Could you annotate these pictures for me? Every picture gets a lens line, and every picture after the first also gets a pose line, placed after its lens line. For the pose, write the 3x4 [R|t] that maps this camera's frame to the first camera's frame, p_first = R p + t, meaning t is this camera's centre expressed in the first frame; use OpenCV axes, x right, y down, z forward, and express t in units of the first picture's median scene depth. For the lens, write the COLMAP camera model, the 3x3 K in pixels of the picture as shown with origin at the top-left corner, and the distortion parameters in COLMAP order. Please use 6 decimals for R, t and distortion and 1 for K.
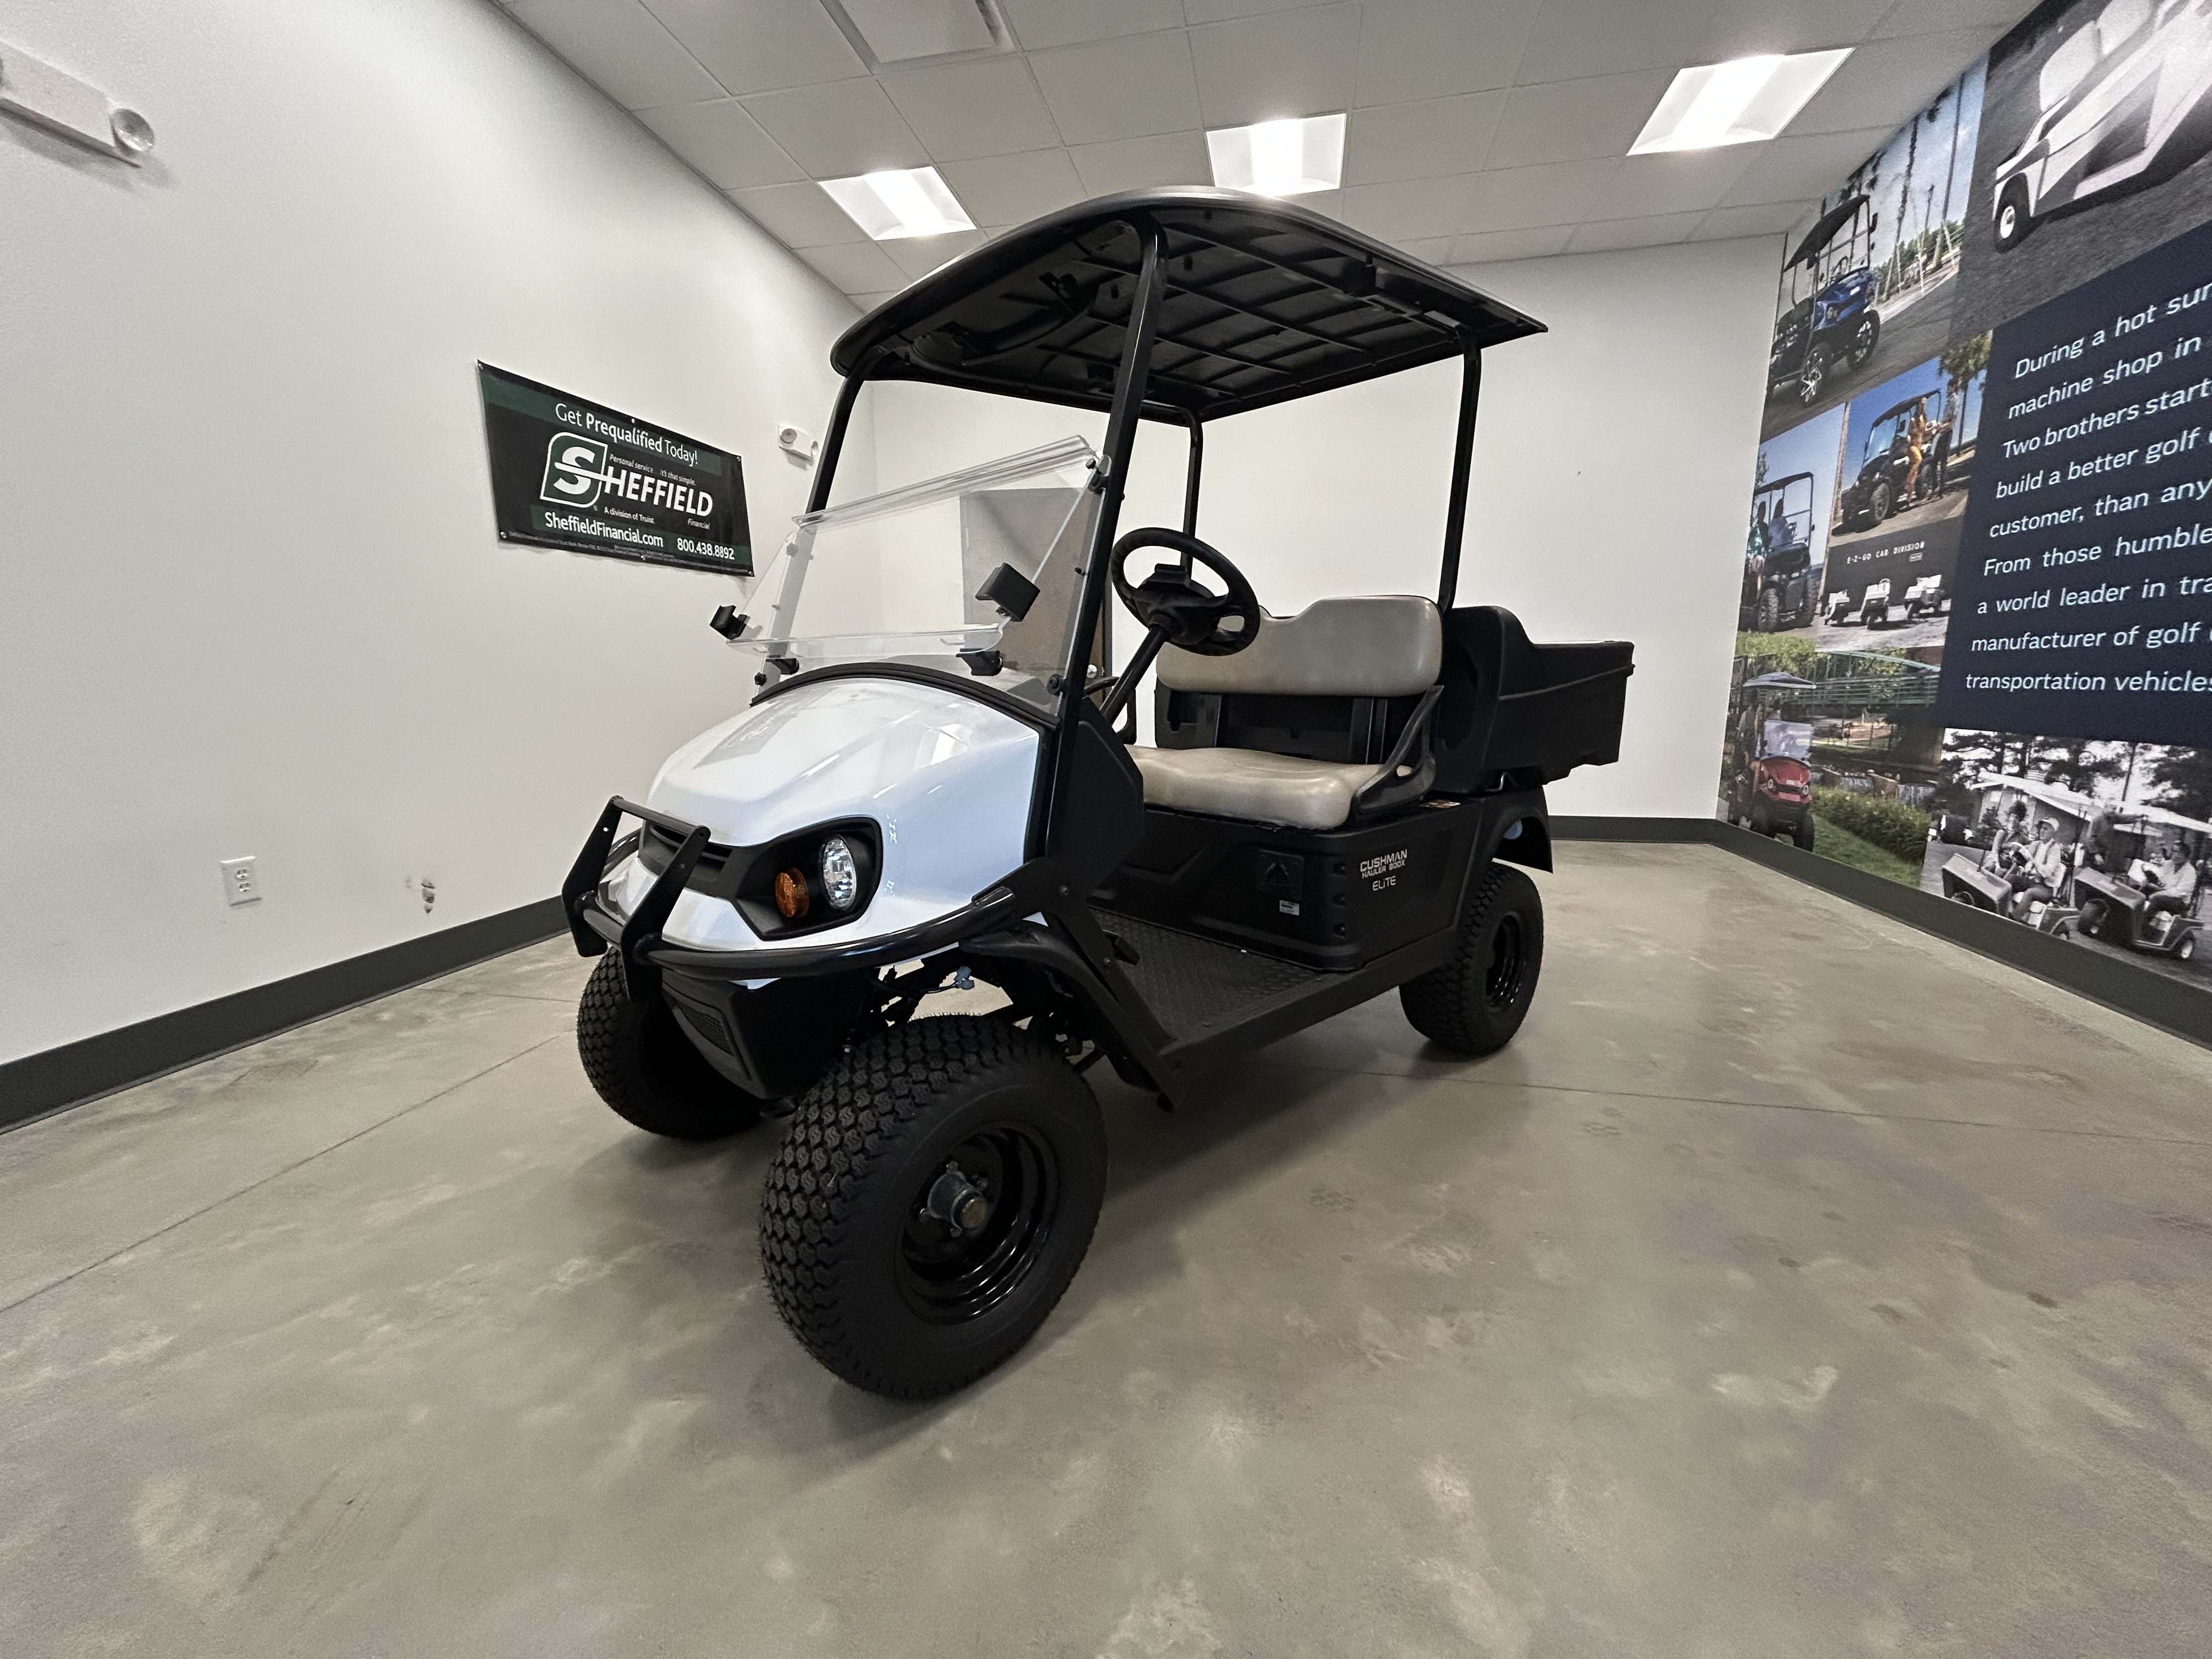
lens RADIAL K [[888.2, 0, 1100.1], [0, 888.2, 828.2], [0, 0, 1]] dist [0.010303, -0.003644]
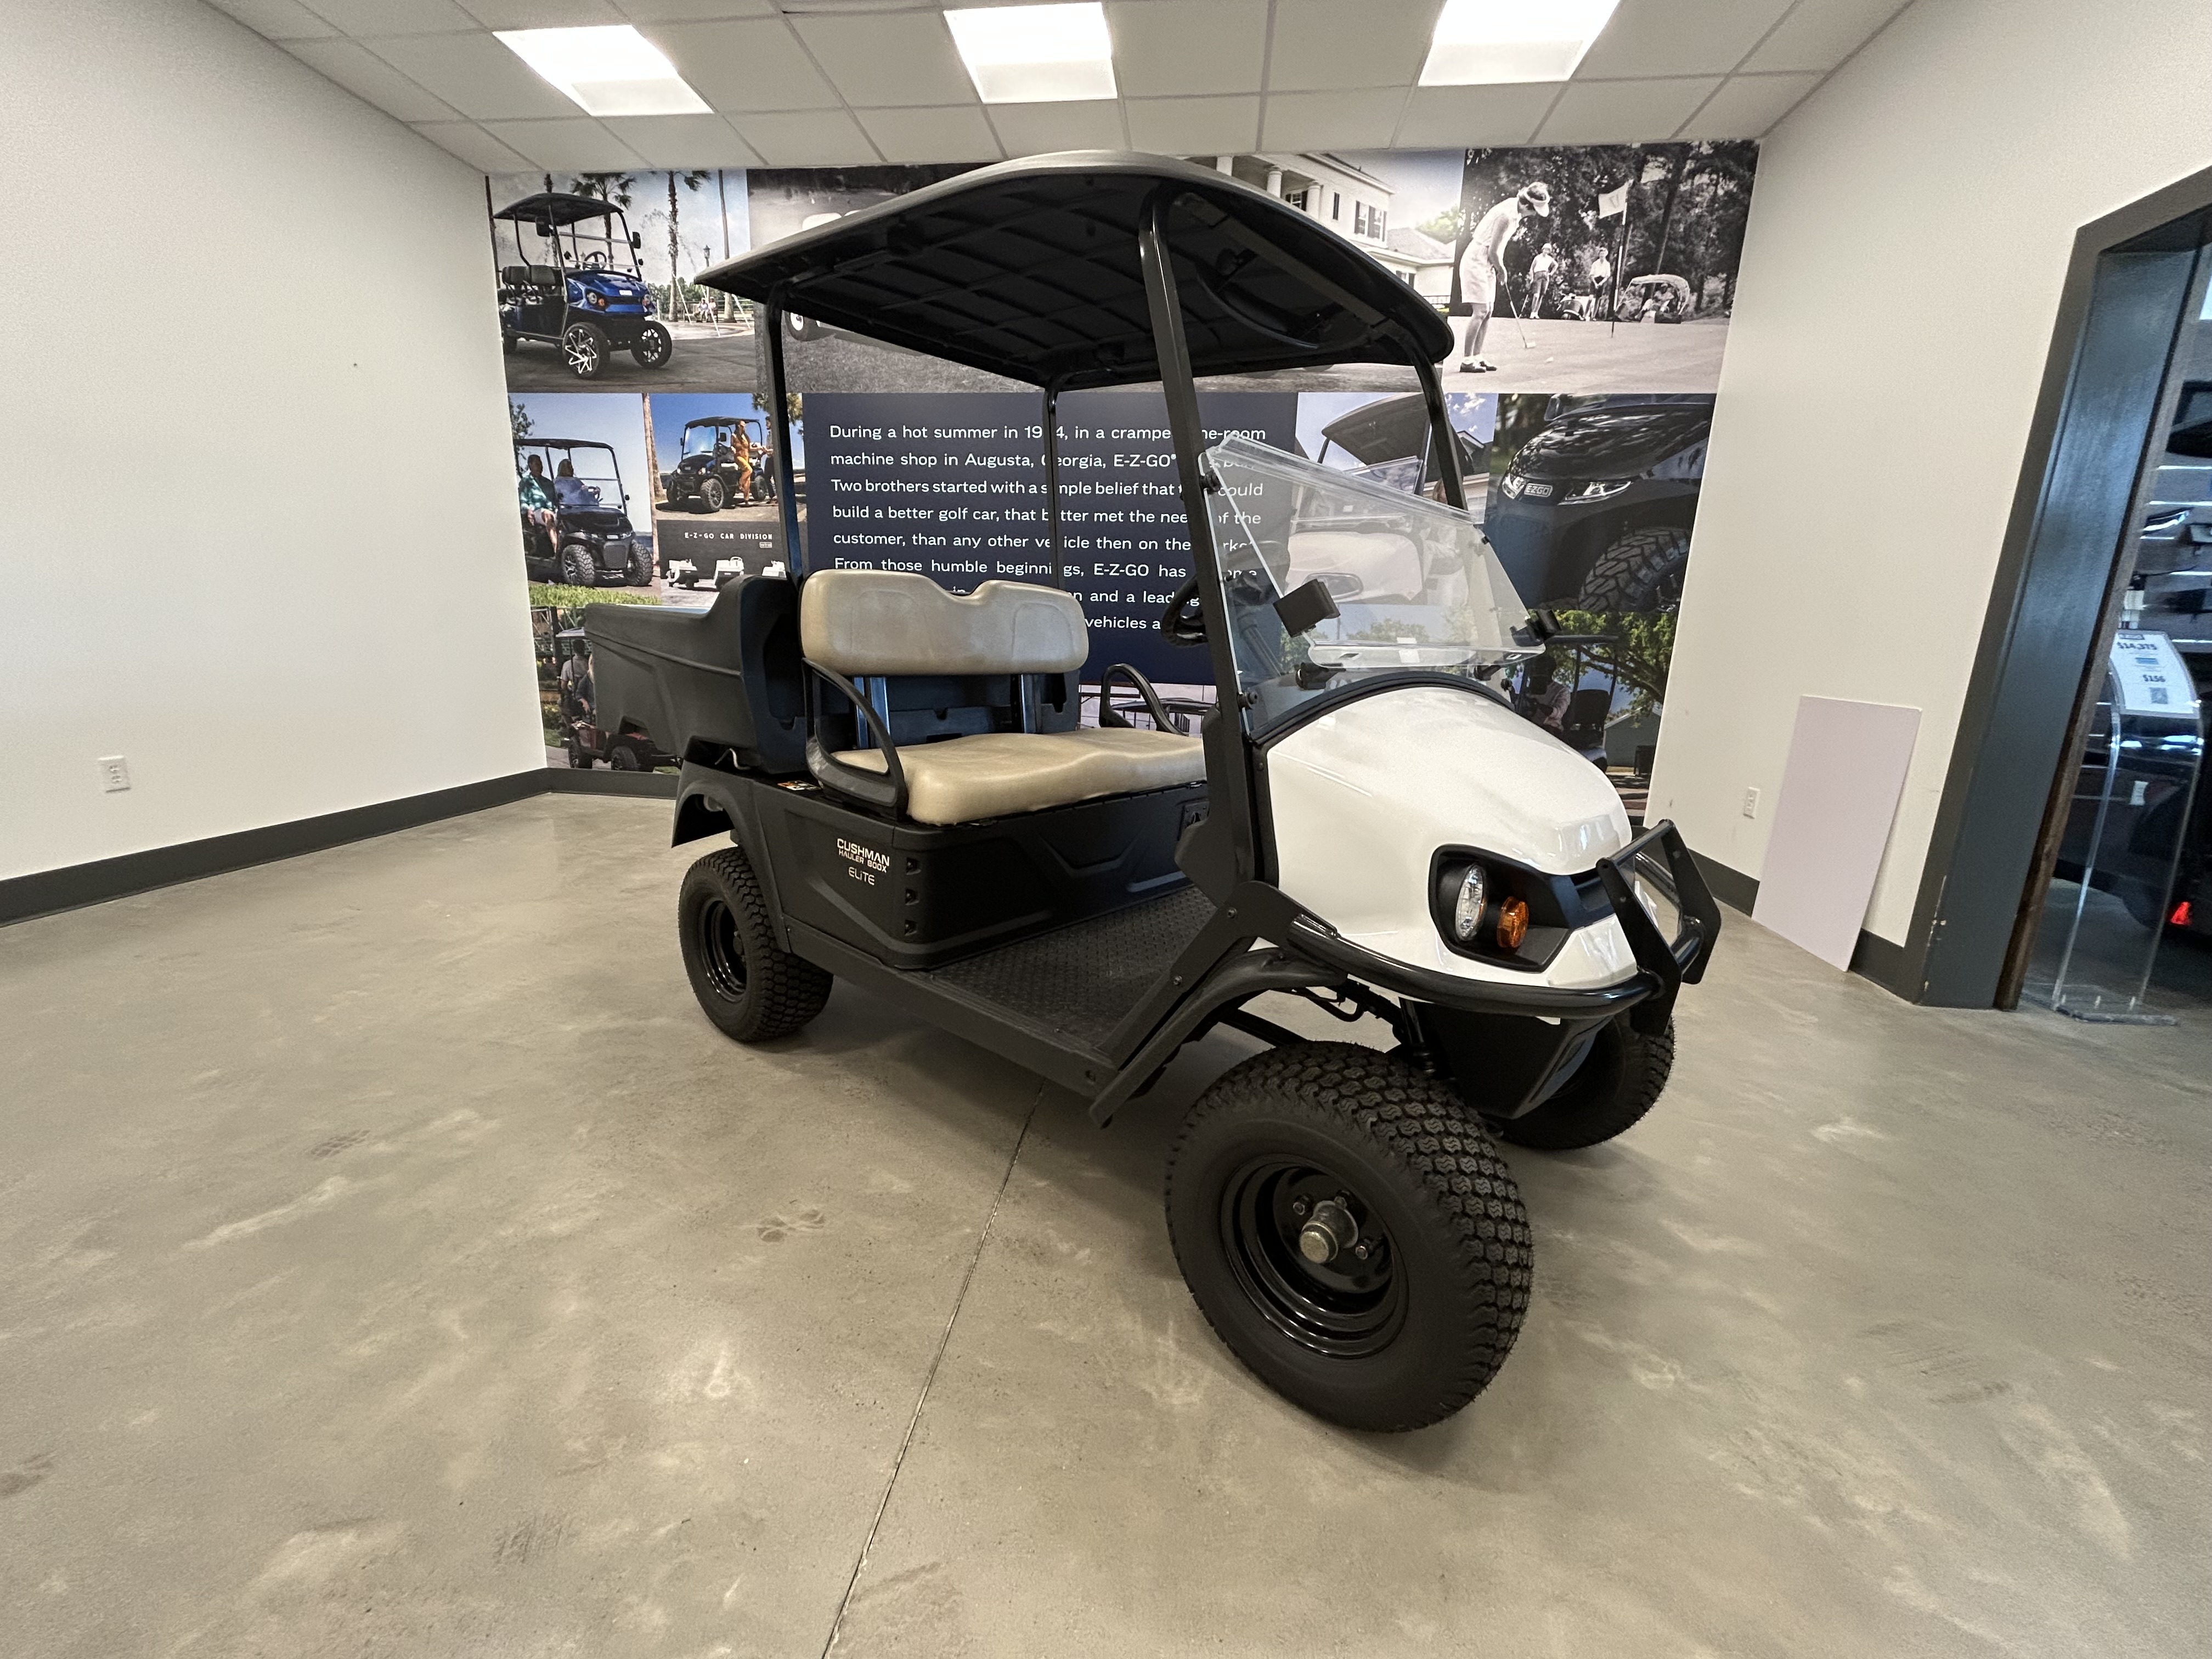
lens RADIAL K [[895.6, 0, 1107.0], [0, 895.6, 828.8], [0, 0, 1]] dist [-0.004959, 0.001793]
pose [[-0.094452, -0.219537, 0.971021, -0.546072], [0.137792, 0.963111, 0.231152, -0.131769], [-0.985947, 0.155631, -0.060718, 0.640333]]
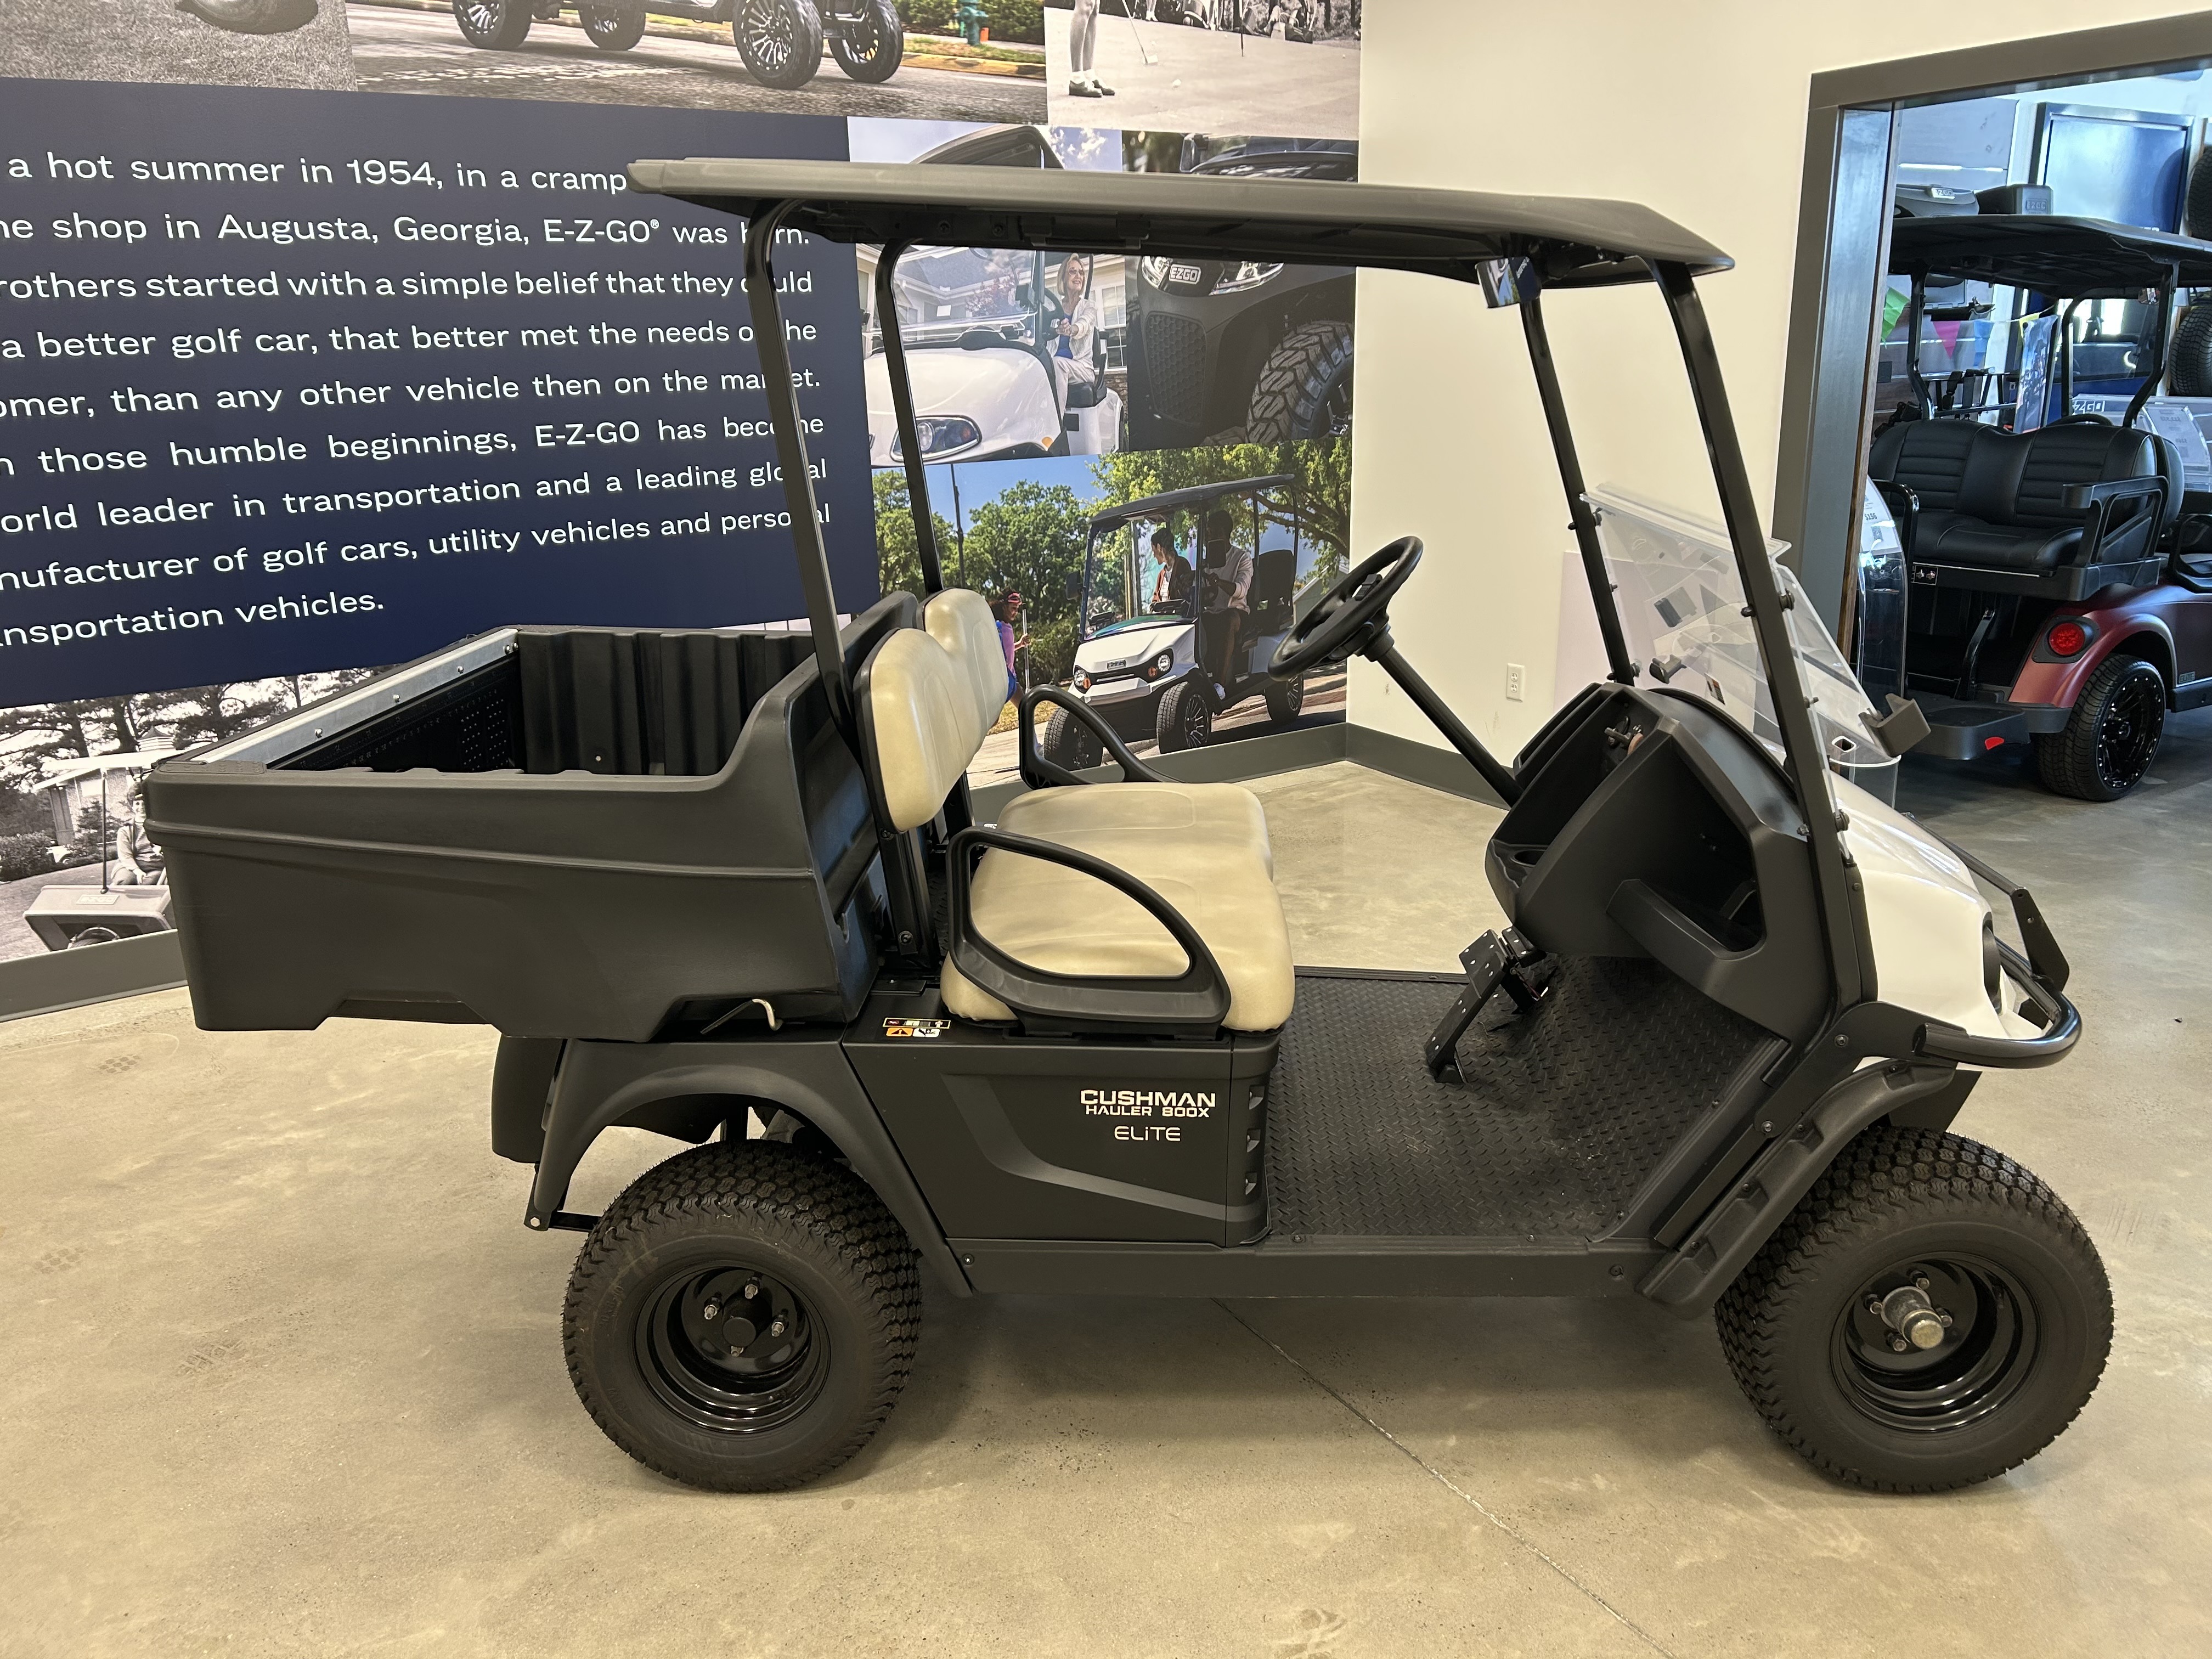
lens RADIAL K [[1666.9, 0, 1134.5], [0, 1666.9, 819.6], [0, 0, 1]] dist [0.047309, -0.051452]
pose [[-0.706207, -0.179741, 0.684810, -0.447959], [0.143127, 0.911025, 0.386714, -0.361881], [-0.693387, 0.371115, -0.617647, 1.105148]]
